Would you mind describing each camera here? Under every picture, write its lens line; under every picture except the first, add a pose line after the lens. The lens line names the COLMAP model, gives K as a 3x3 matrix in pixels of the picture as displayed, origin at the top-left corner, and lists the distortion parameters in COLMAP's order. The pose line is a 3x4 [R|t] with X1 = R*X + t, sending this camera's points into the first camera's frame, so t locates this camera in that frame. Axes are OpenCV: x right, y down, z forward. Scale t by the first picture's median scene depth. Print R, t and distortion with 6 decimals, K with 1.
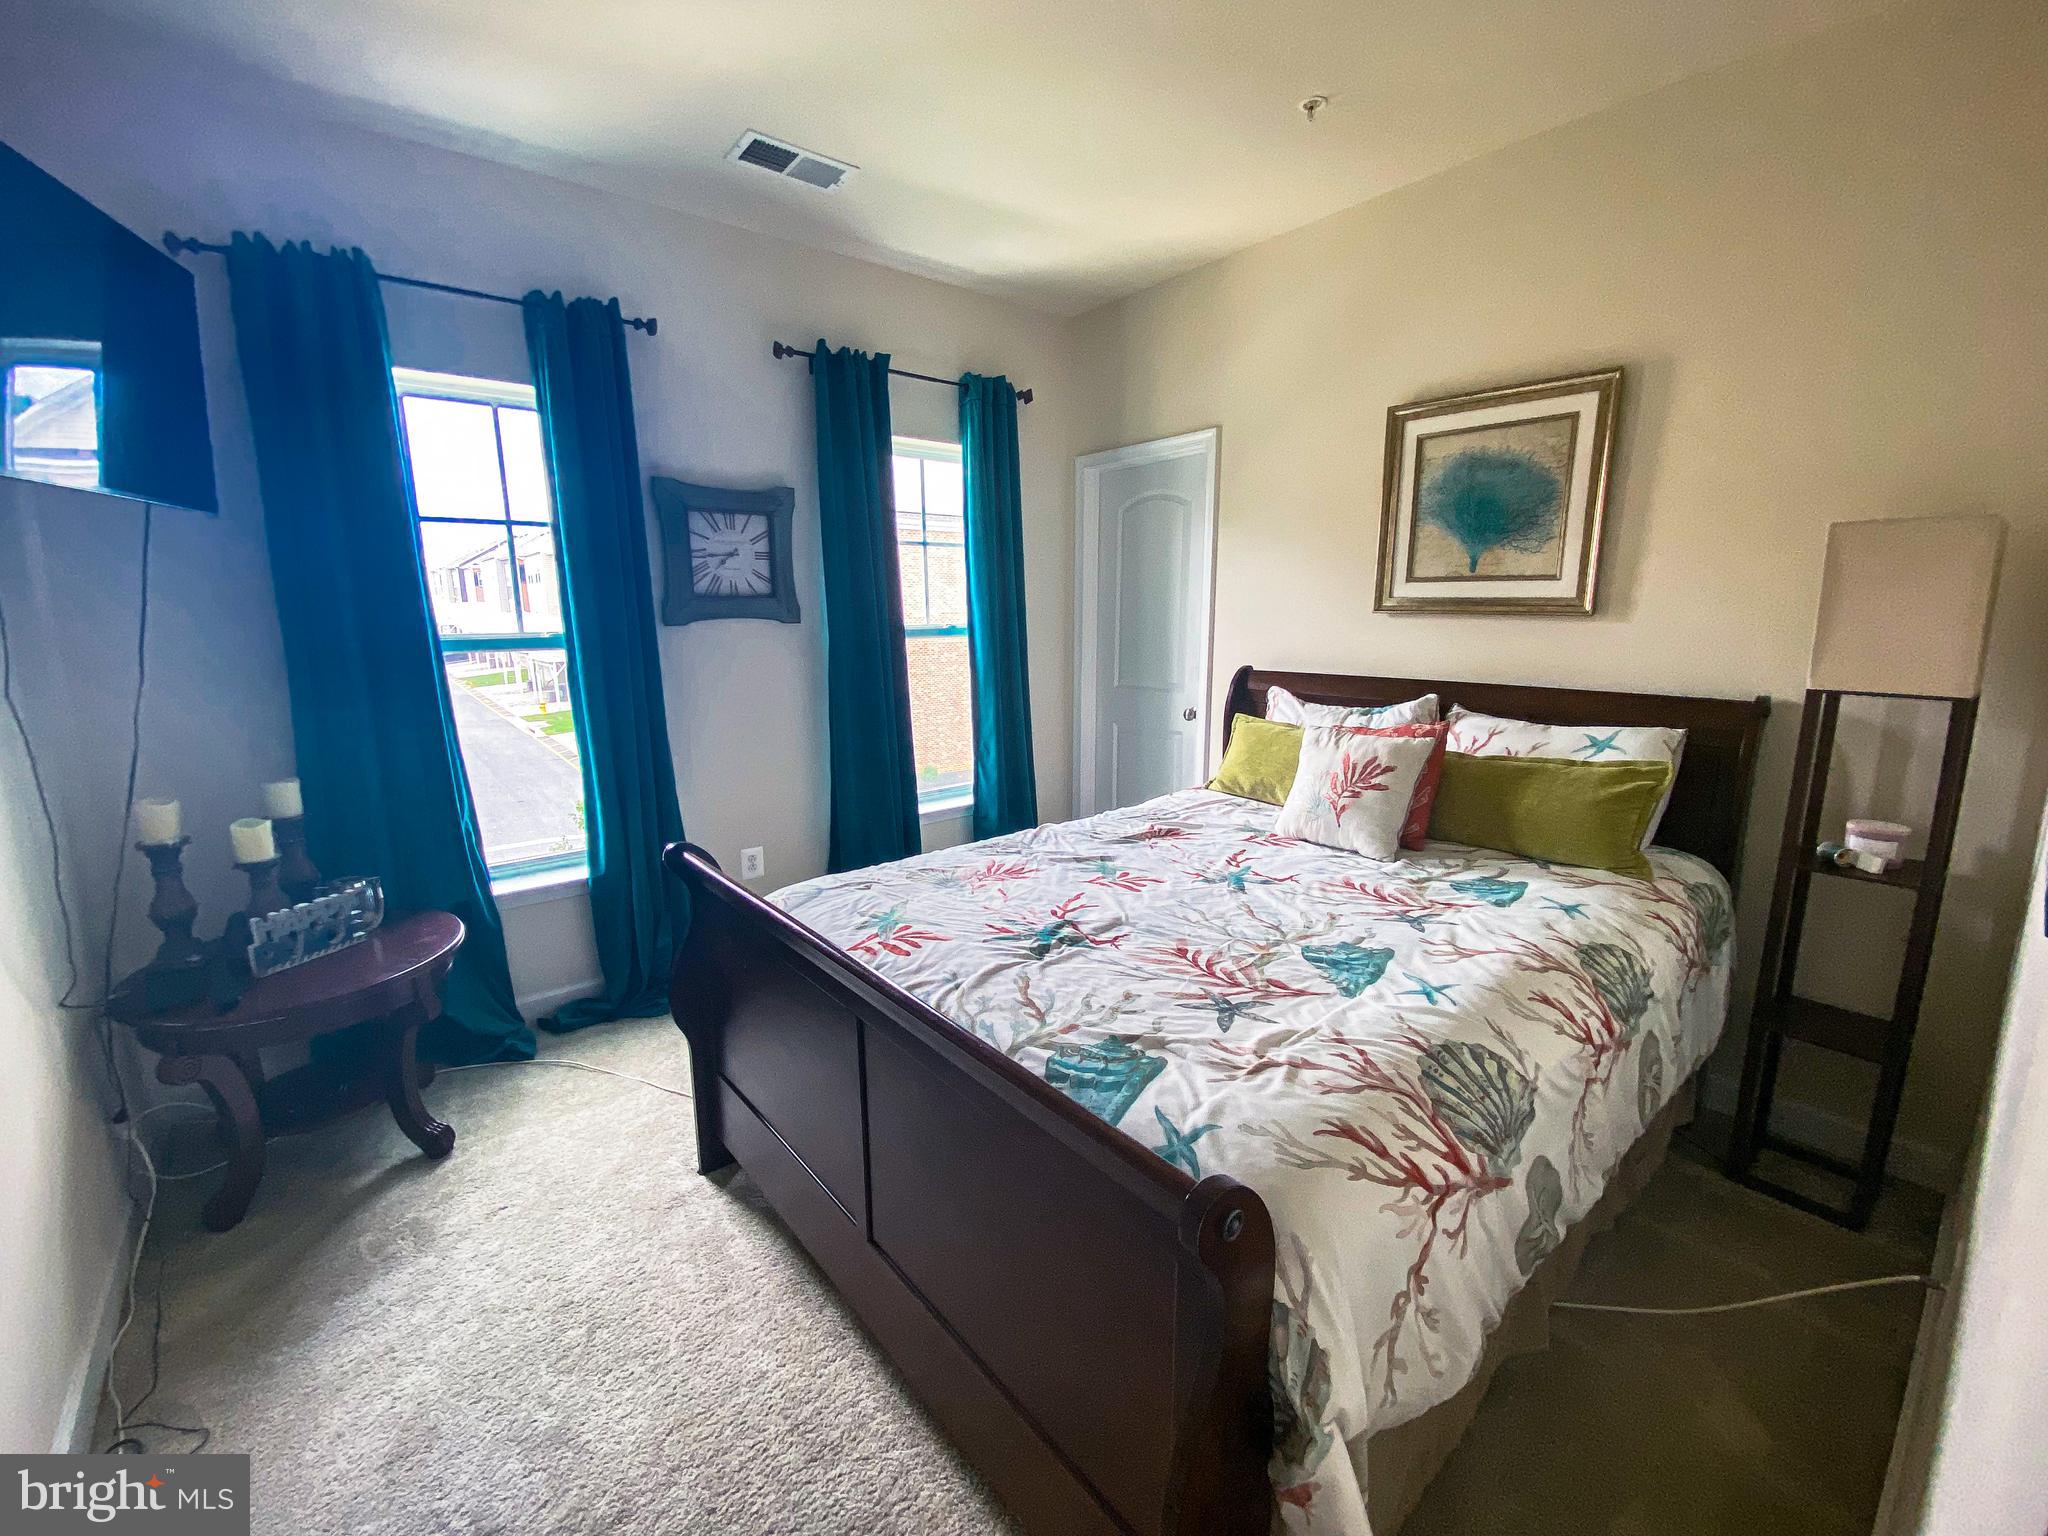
lens RADIAL K [[842.9, 0, 1024.0], [0, 842.9, 768.0], [0, 0, 1]] dist [0.032522, -0.027193]
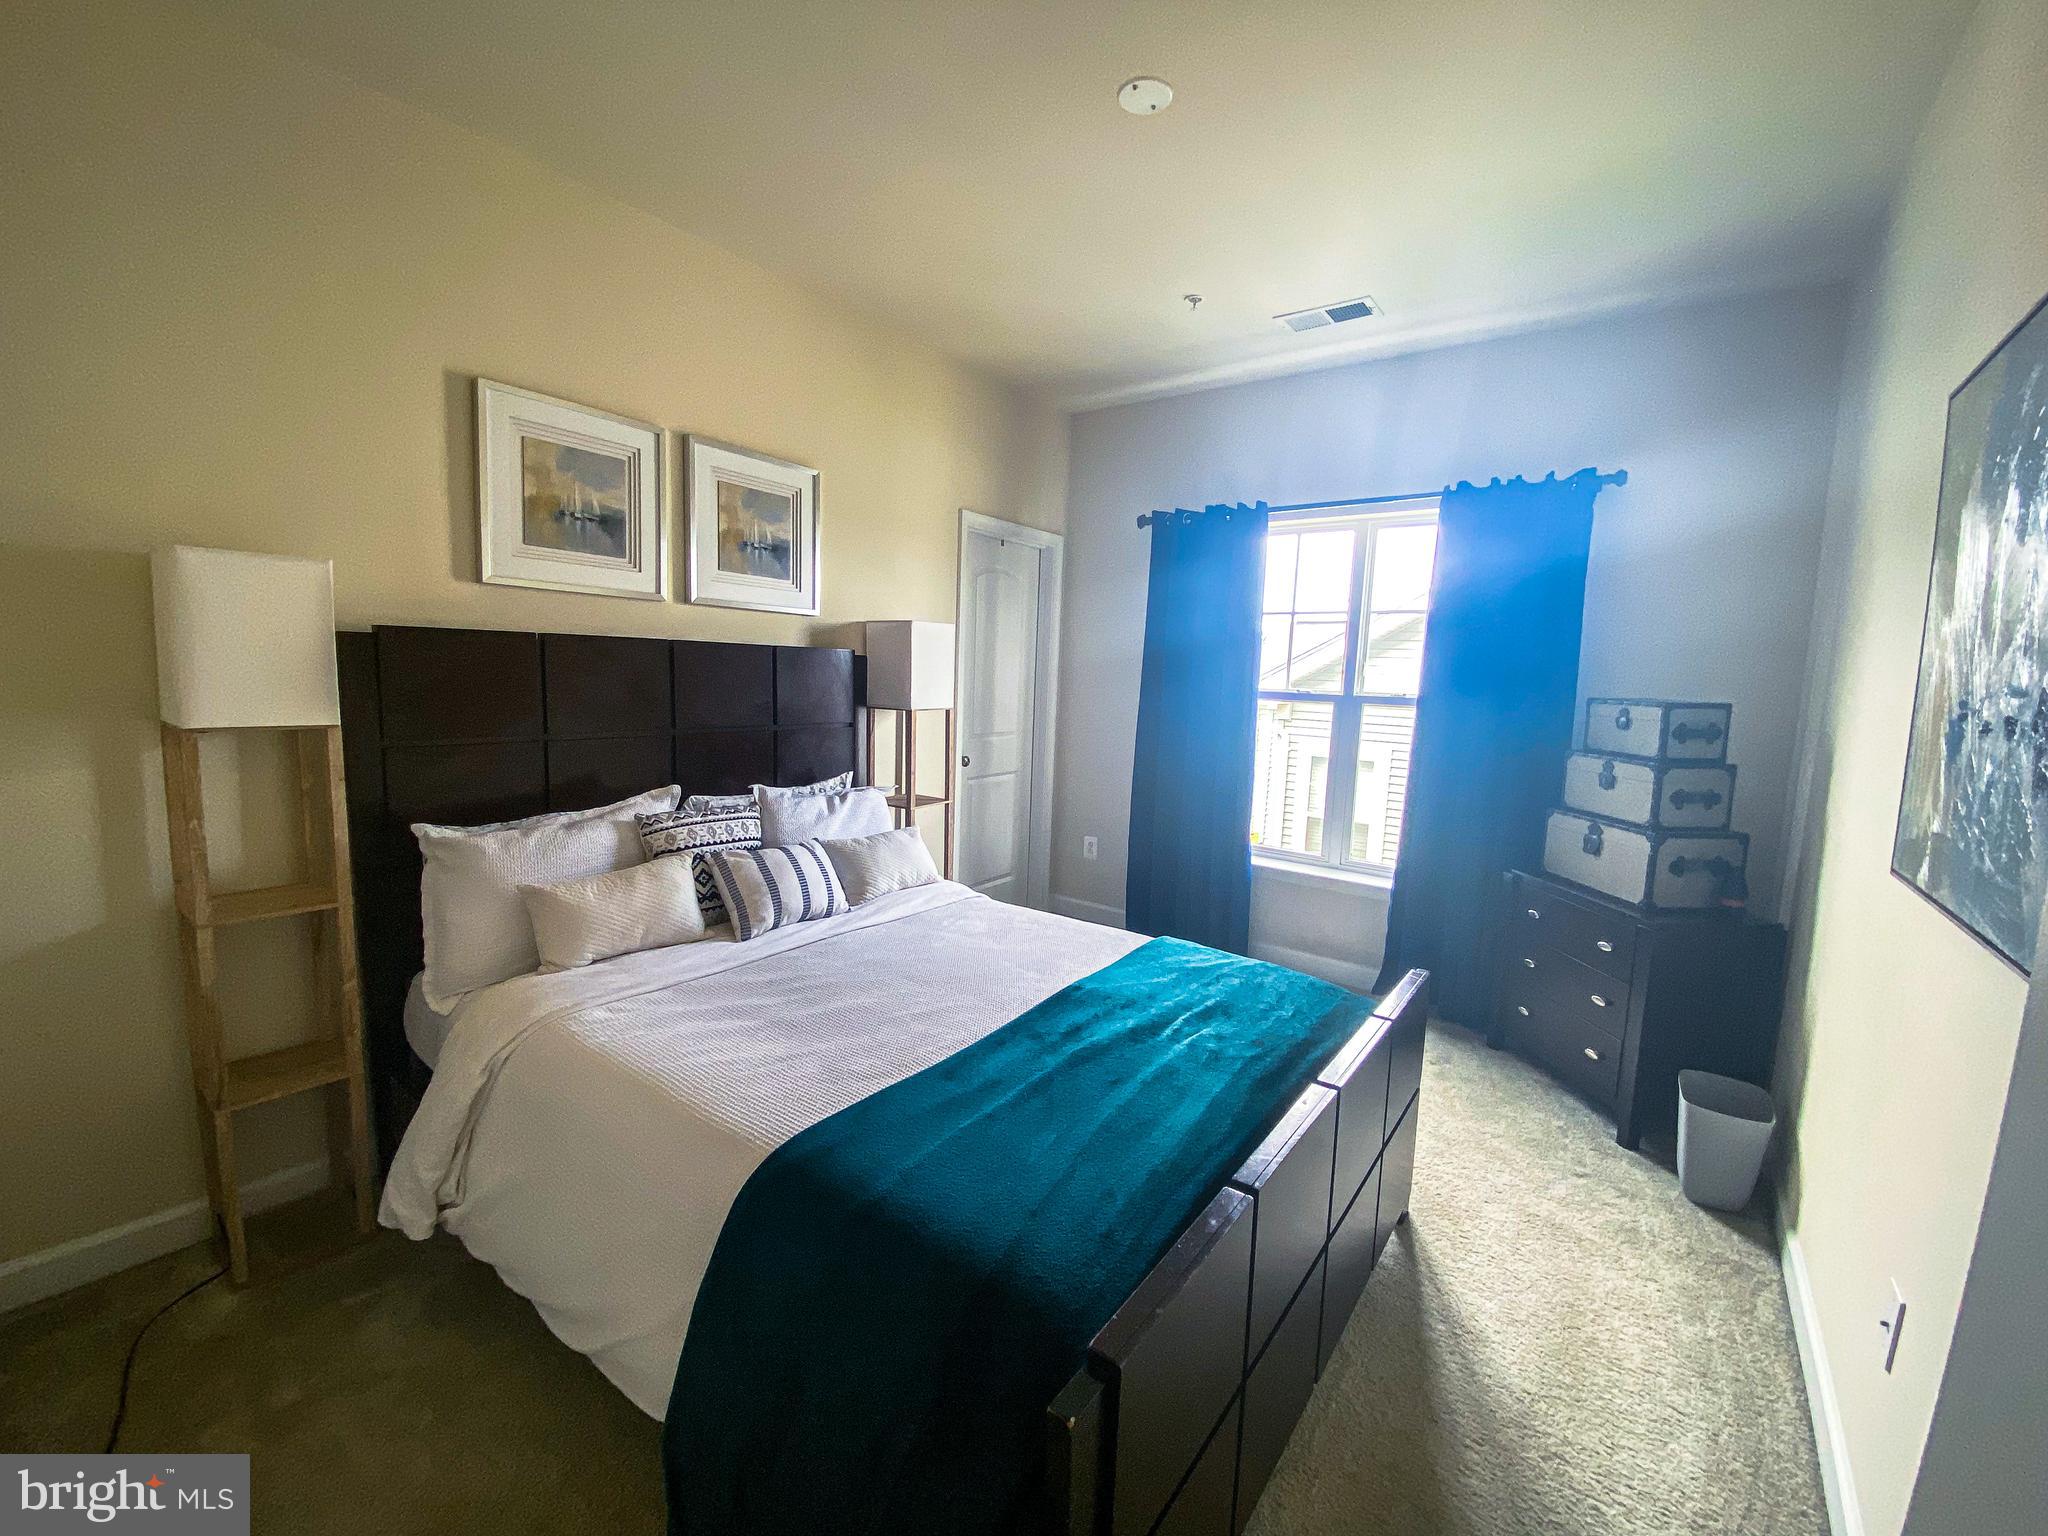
lens RADIAL K [[842.9, 0, 1024.0], [0, 842.9, 768.0], [0, 0, 1]] dist [0.032522, -0.027193]
pose [[0.235280, 0.117676, -0.964778, 0.848261], [-0.212928, 0.974770, 0.066968, -0.074492], [0.948317, 0.189672, 0.254400, 0.442249]]
